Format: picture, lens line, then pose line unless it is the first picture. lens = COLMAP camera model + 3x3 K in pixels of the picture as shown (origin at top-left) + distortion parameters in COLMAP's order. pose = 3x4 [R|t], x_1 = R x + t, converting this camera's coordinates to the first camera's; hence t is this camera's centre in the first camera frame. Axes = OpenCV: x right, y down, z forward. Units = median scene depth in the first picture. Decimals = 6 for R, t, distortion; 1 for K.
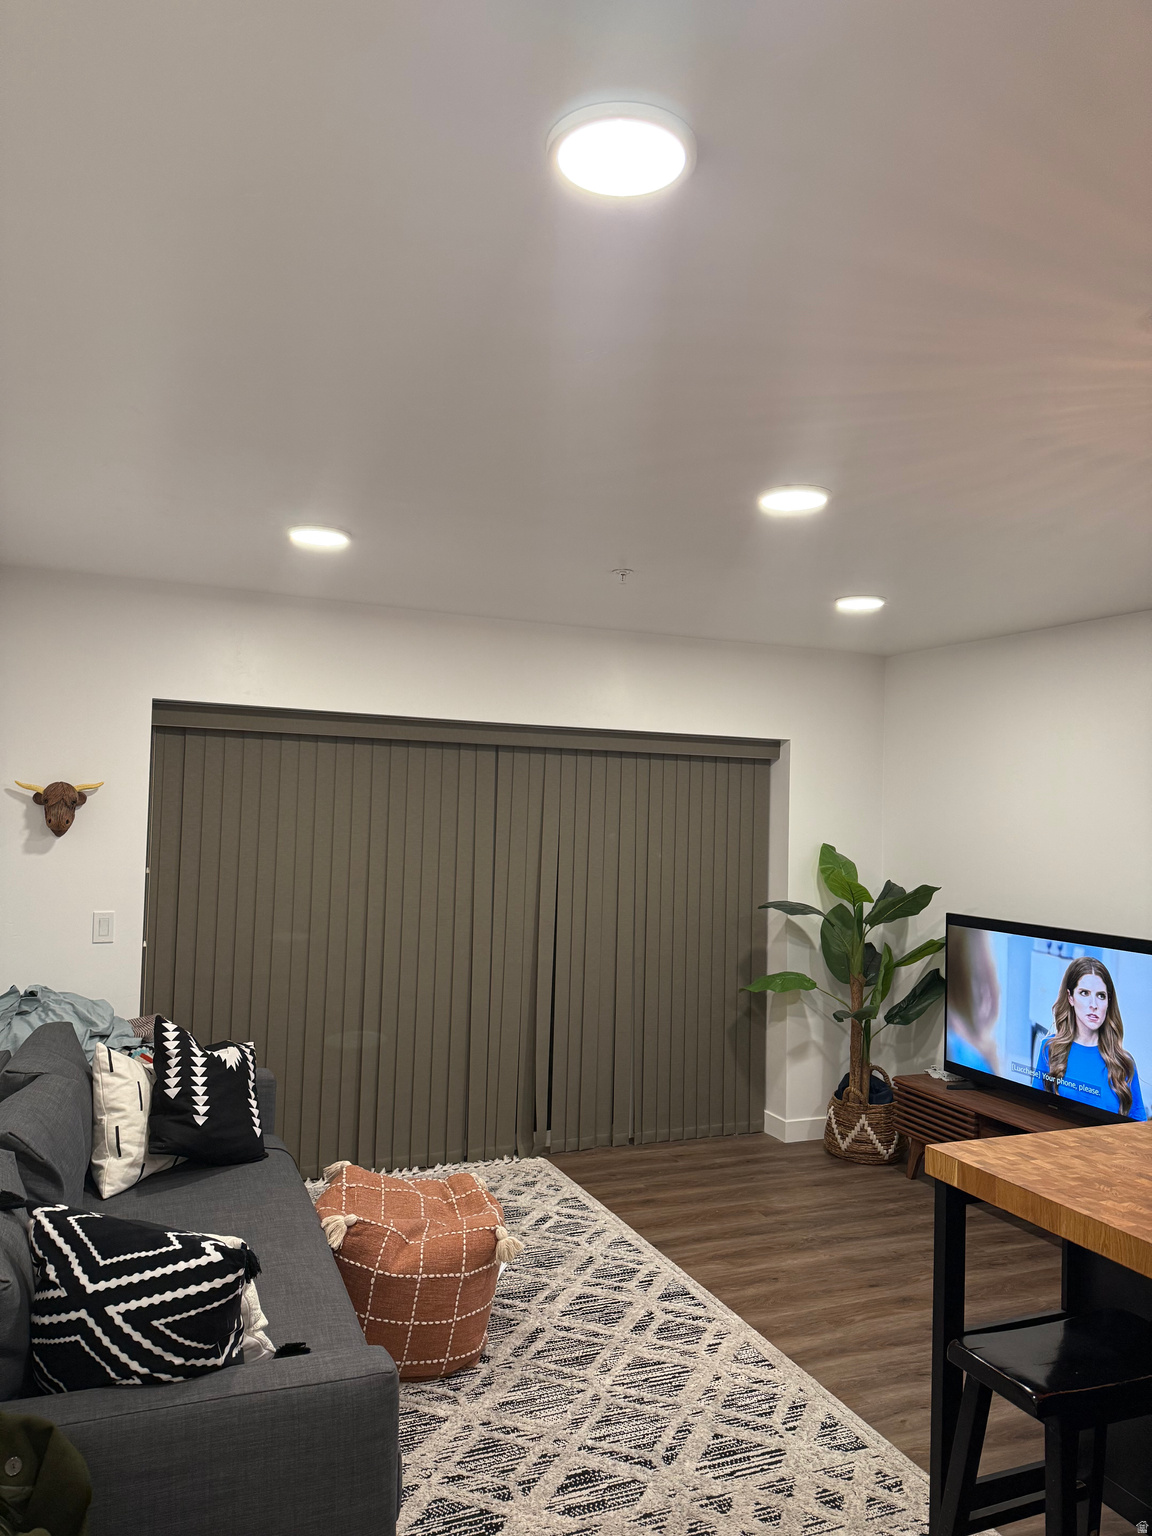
lens RADIAL K [[1096.5, 0, 576.0], [0, 1096.5, 768.0], [0, 0, 1]] dist [0.006260, -0.003743]
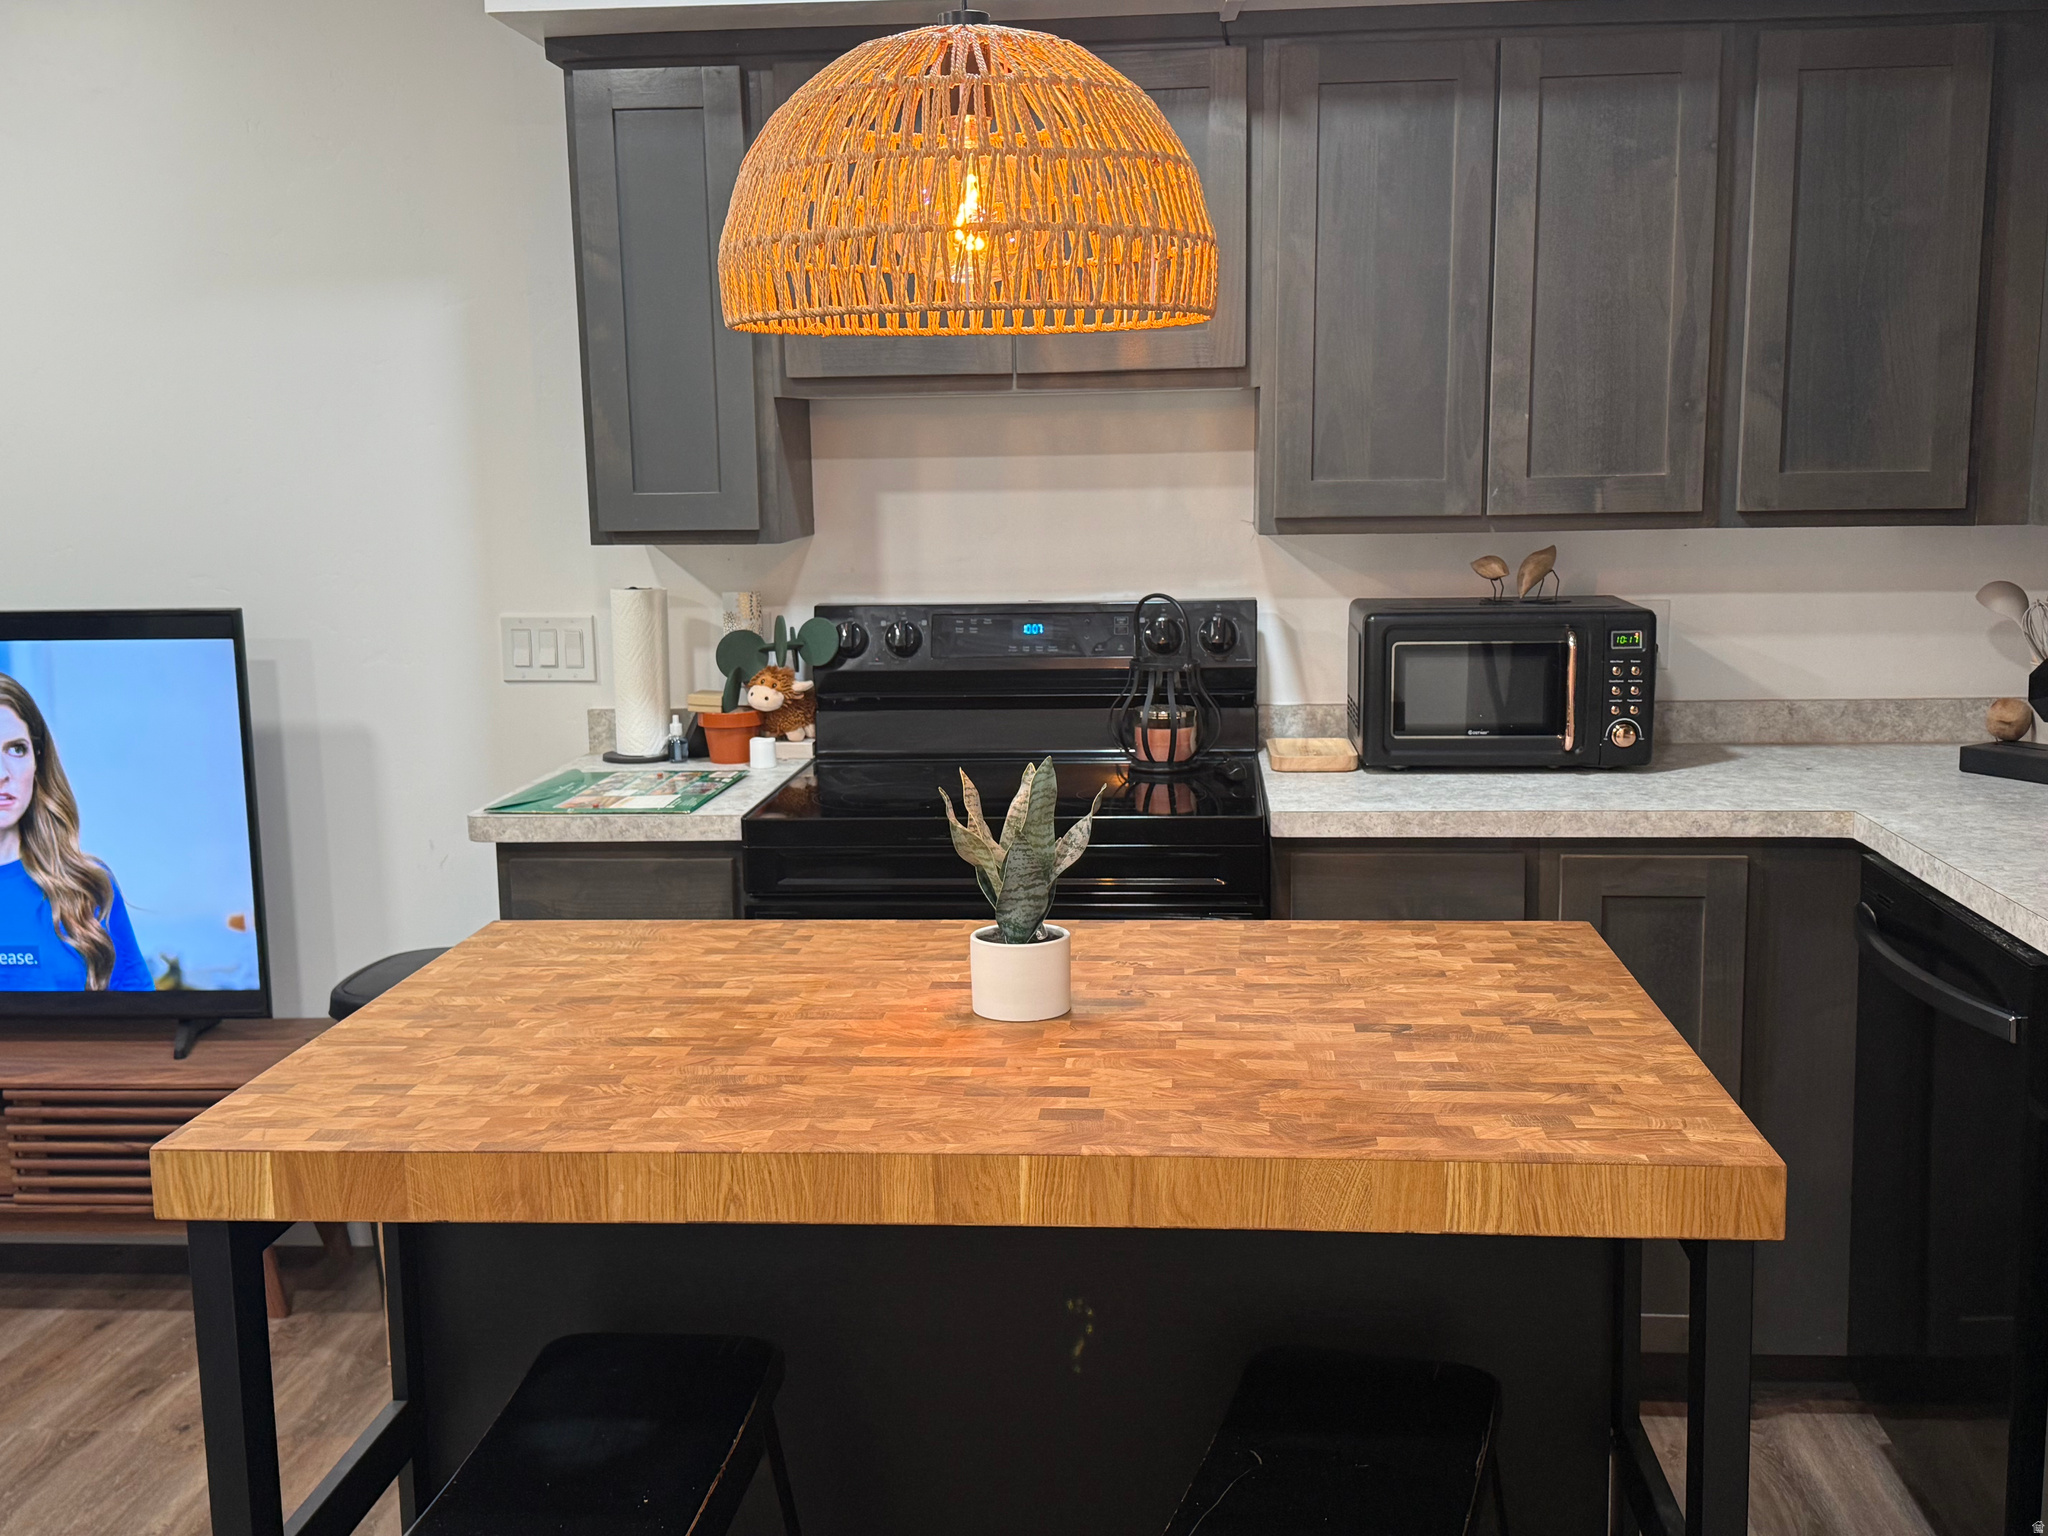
lens RADIAL K [[2060.2, 0, 1024.0], [0, 2060.2, 768.0], [0, 0, 1]] dist [0.181417, -0.331495]
pose [[0.462451, -0.174205, 0.869363, -0.079631], [-0.002095, 0.980291, 0.197548, 0.045148], [-0.886642, -0.093177, 0.452971, 0.248955]]
